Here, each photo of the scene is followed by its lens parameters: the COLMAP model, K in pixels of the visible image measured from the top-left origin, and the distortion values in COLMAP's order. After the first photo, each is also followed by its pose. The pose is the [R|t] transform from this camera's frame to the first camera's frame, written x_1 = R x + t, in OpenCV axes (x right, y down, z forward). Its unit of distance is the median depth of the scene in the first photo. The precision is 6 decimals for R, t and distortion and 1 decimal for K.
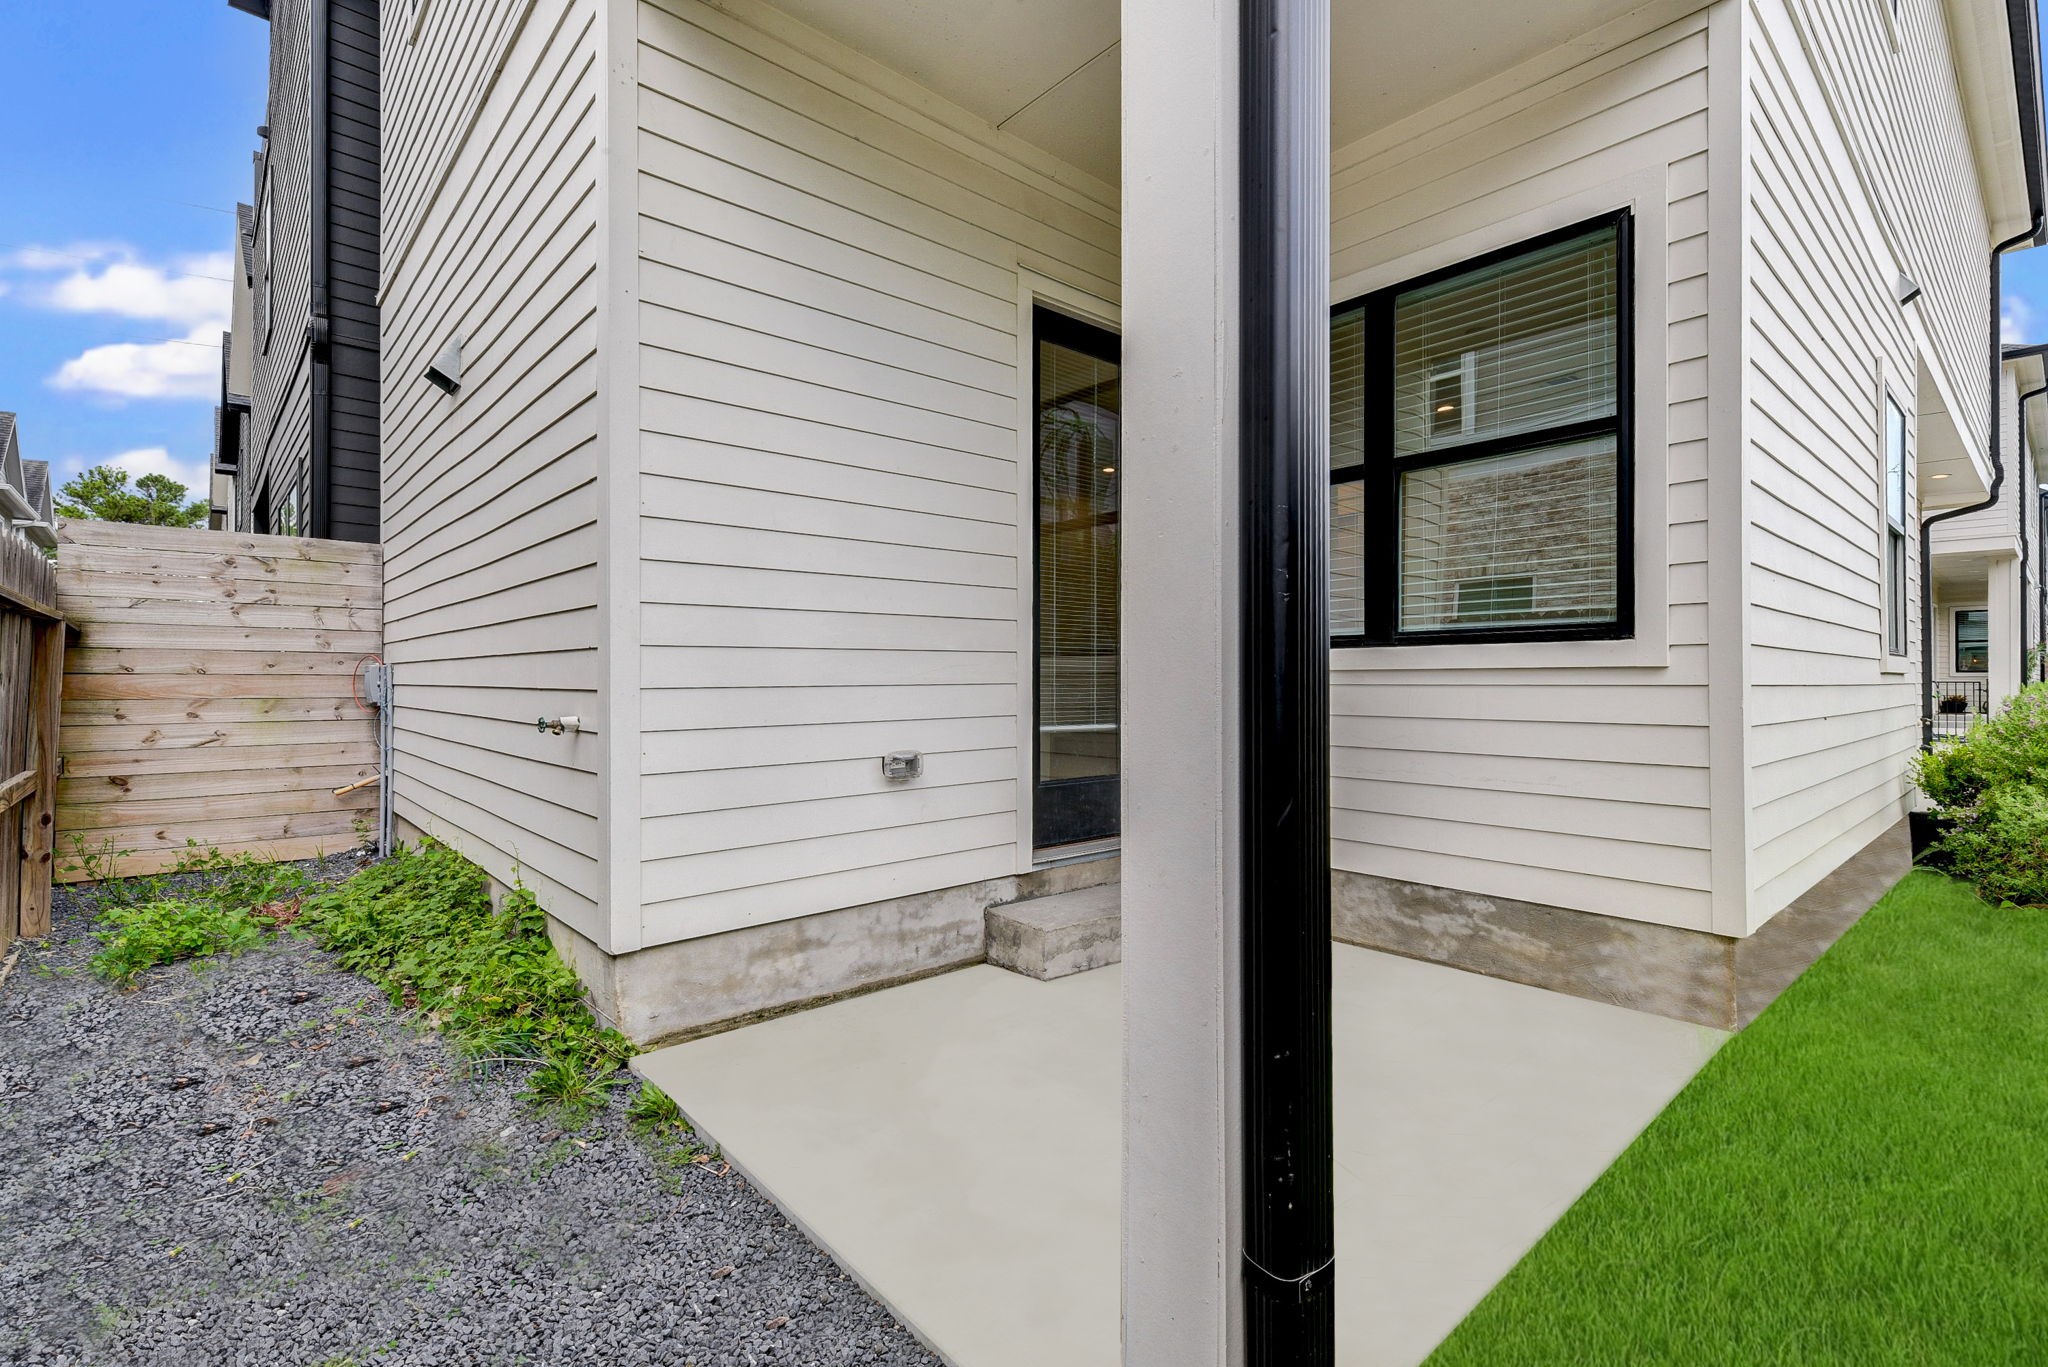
lens RADIAL K [[934.2, 0, 1028.8], [0, 934.2, 659.5], [0, 0, 1]] dist [0.006388, 0.000227]
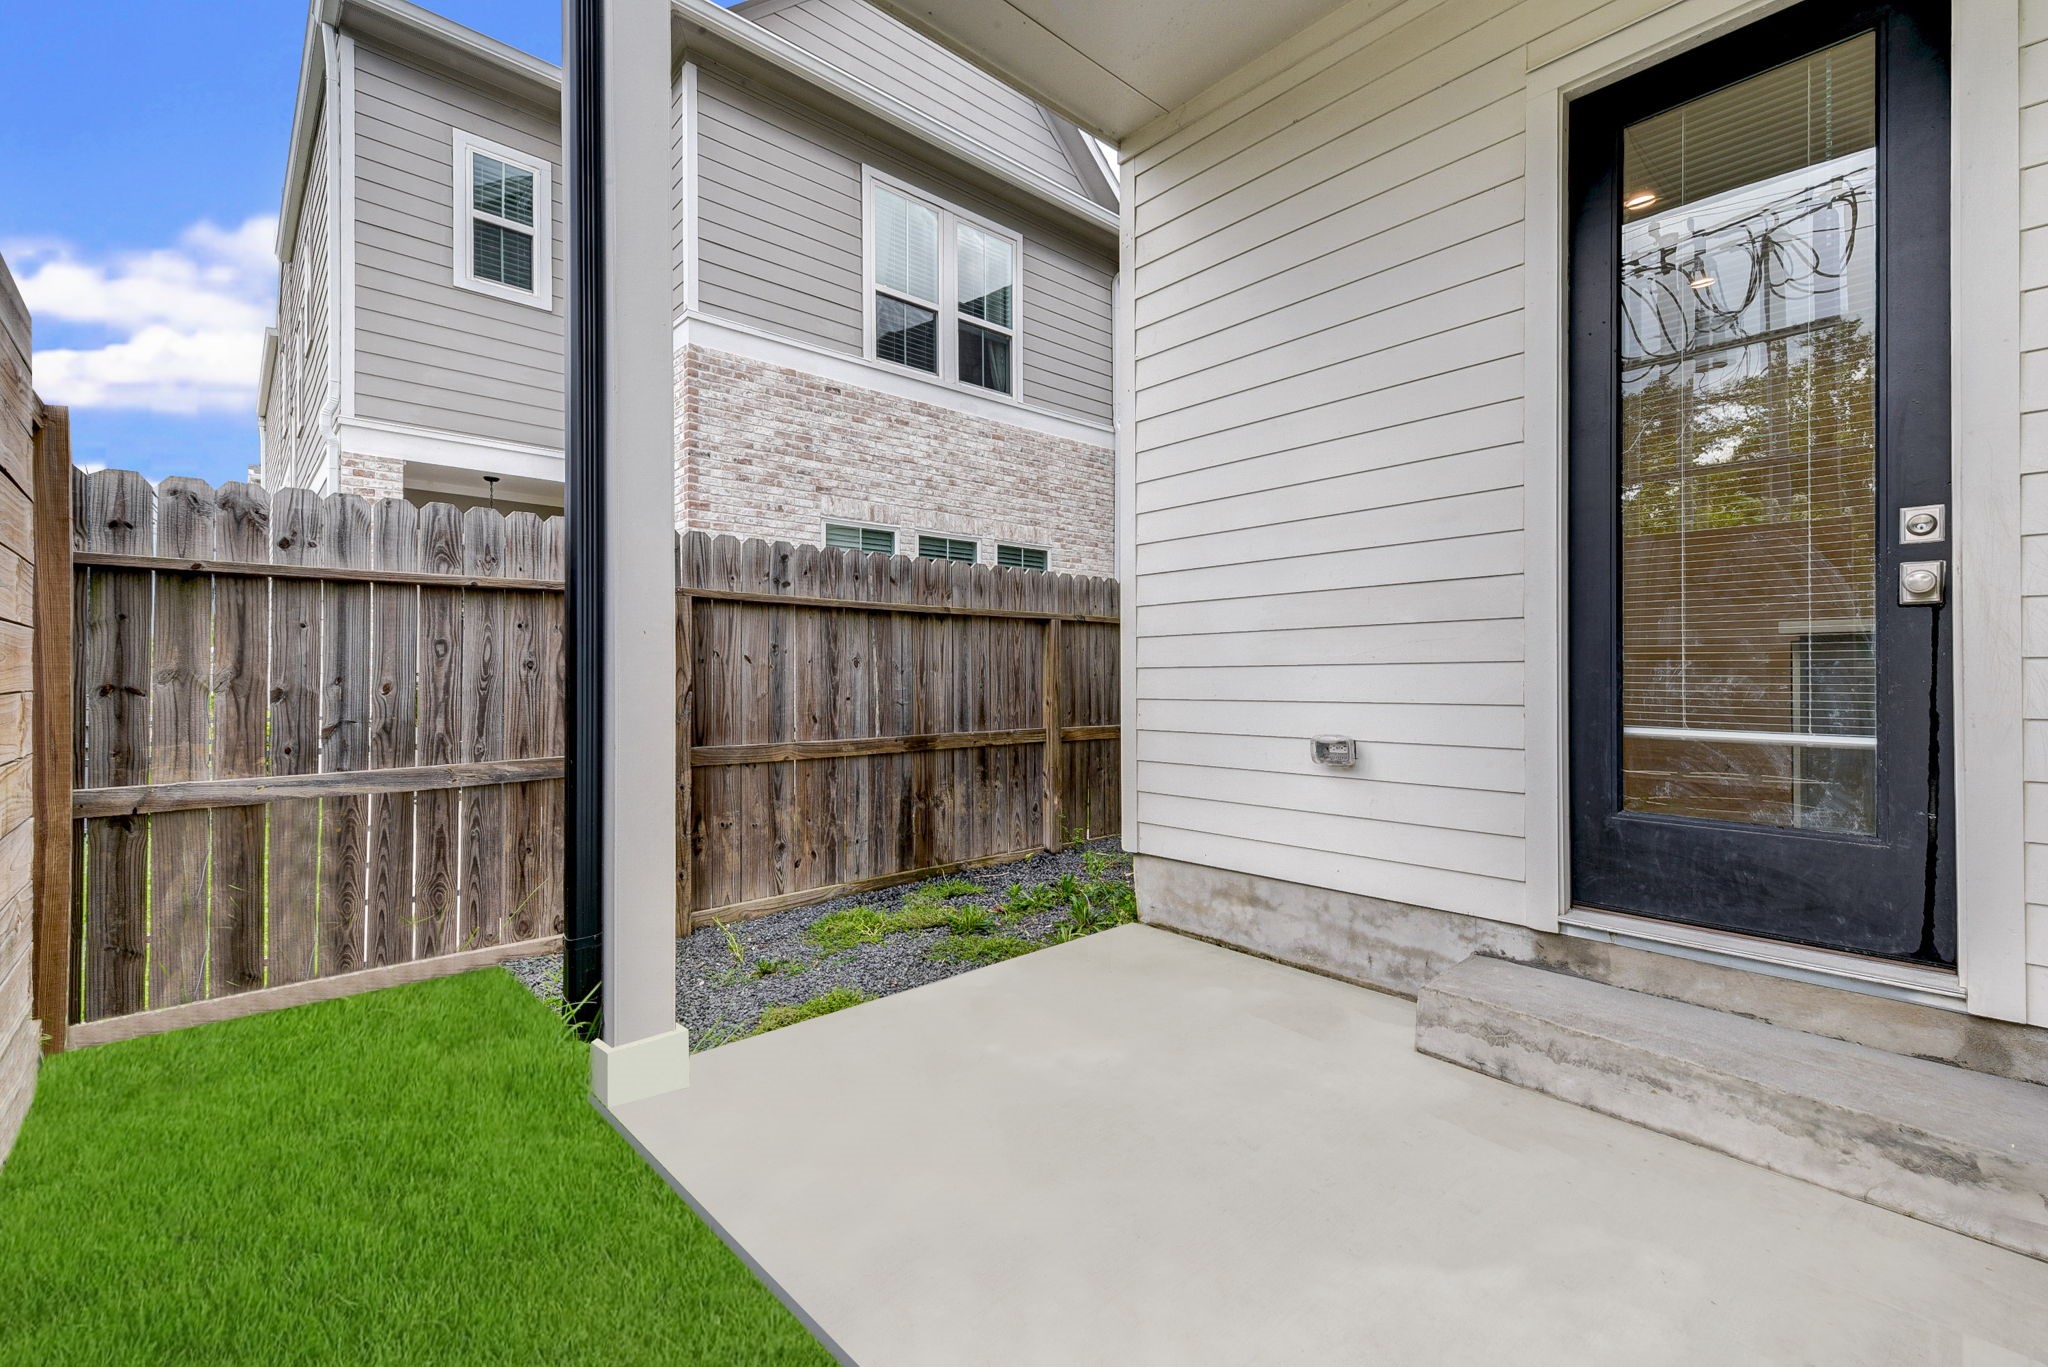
lens RADIAL K [[879.5, 0, 1021.1], [0, 879.5, 677.3], [0, 0, 1]] dist [0.015004, -0.010338]
pose [[-0.009399, 0.000037, -0.999956, 0.728262], [0.015947, 0.999873, -0.000113, 0.034291], [0.999829, -0.015947, -0.009399, 0.674045]]
